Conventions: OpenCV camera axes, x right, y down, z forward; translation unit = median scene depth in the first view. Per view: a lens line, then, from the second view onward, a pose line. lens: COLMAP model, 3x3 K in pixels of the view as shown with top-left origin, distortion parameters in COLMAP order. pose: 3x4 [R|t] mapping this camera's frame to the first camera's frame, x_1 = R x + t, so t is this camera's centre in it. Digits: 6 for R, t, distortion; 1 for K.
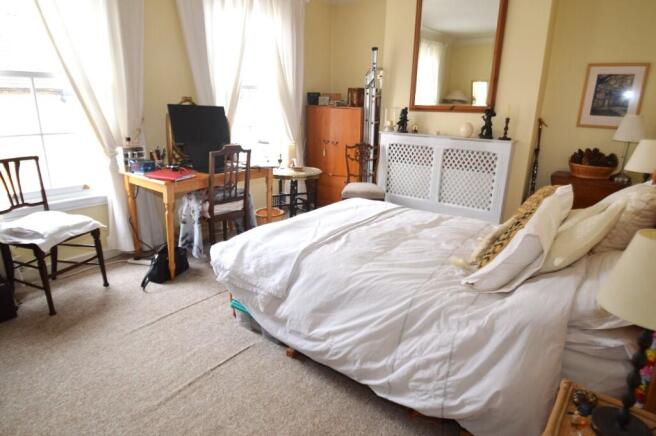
lens RADIAL K [[376.2, 0, 326.6], [0, 376.2, 215.5], [0, 0, 1]] dist [-0.001276, -0.000615]
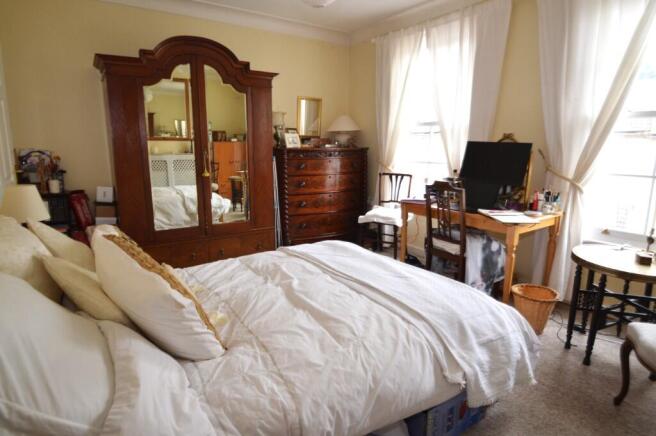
lens RADIAL K [[376.2, 0, 327.0], [0, 376.2, 217.2], [0, 0, 1]] dist [-0.001276, -0.000615]
pose [[-0.303553, 0.162098, -0.938925, 0.849536], [-0.286091, 0.924447, 0.252091, -0.292680], [0.908850, 0.345141, -0.234244, 1.117922]]
